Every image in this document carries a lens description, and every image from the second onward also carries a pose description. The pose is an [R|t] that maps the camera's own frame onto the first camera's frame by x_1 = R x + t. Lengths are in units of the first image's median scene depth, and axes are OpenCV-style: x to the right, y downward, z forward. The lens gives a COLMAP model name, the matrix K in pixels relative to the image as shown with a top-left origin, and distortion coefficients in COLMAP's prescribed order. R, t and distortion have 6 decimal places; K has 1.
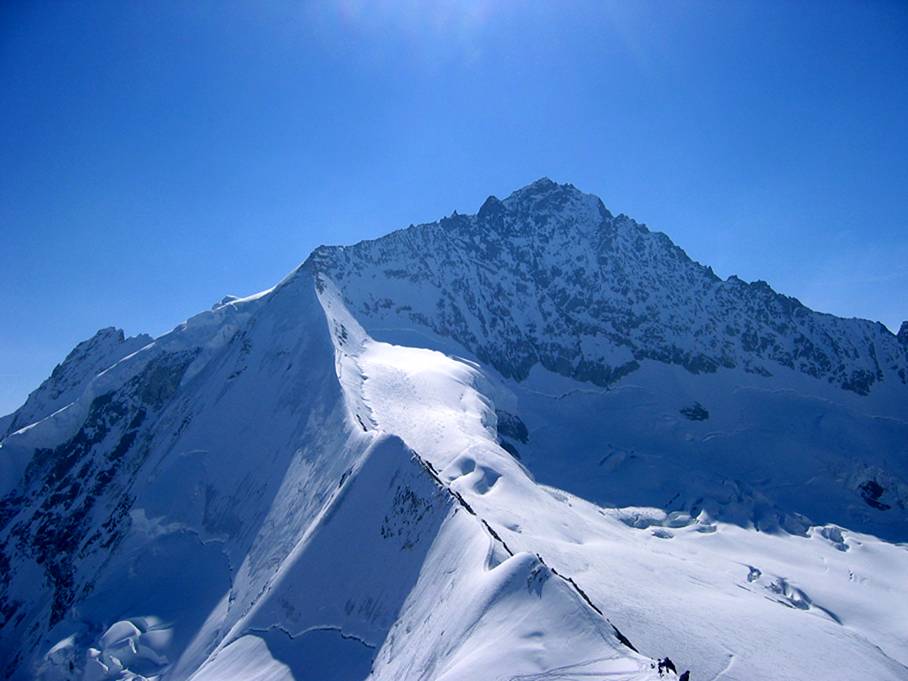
lens RADIAL K [[960.7, 0, 454.0], [0, 960.7, 340.5], [0, 0, 1]] dist [-0.139256, 0.132865]
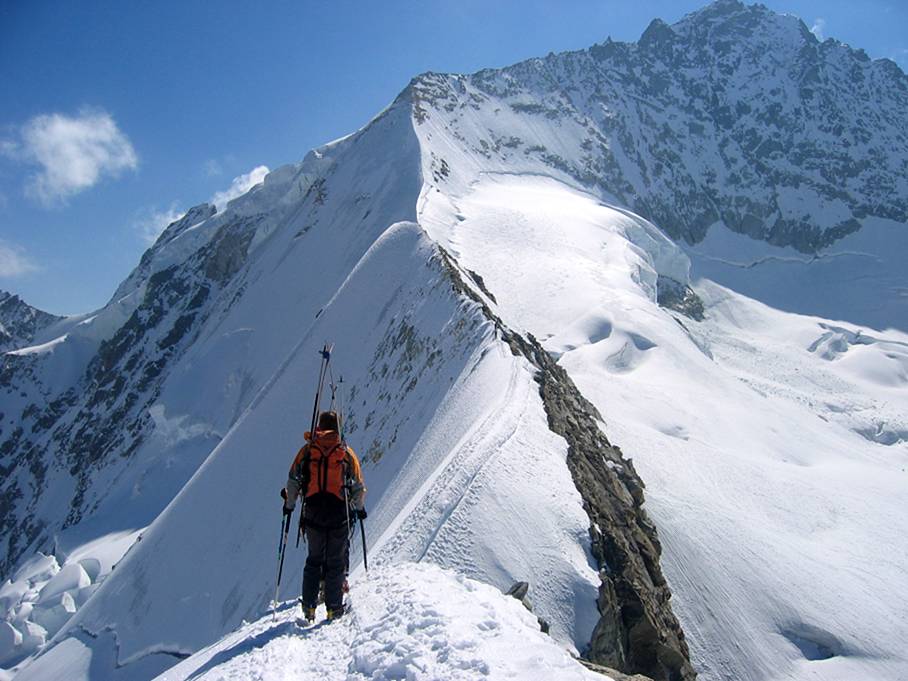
lens RADIAL K [[960.7, 0, 454.0], [0, 960.7, 340.5], [0, 0, 1]] dist [-0.139256, 0.132865]
pose [[0.983807, 0.005956, -0.179133, 0.018844], [0.008853, 0.996613, 0.081760, 0.052471], [0.179014, -0.082022, 0.980422, 0.241078]]
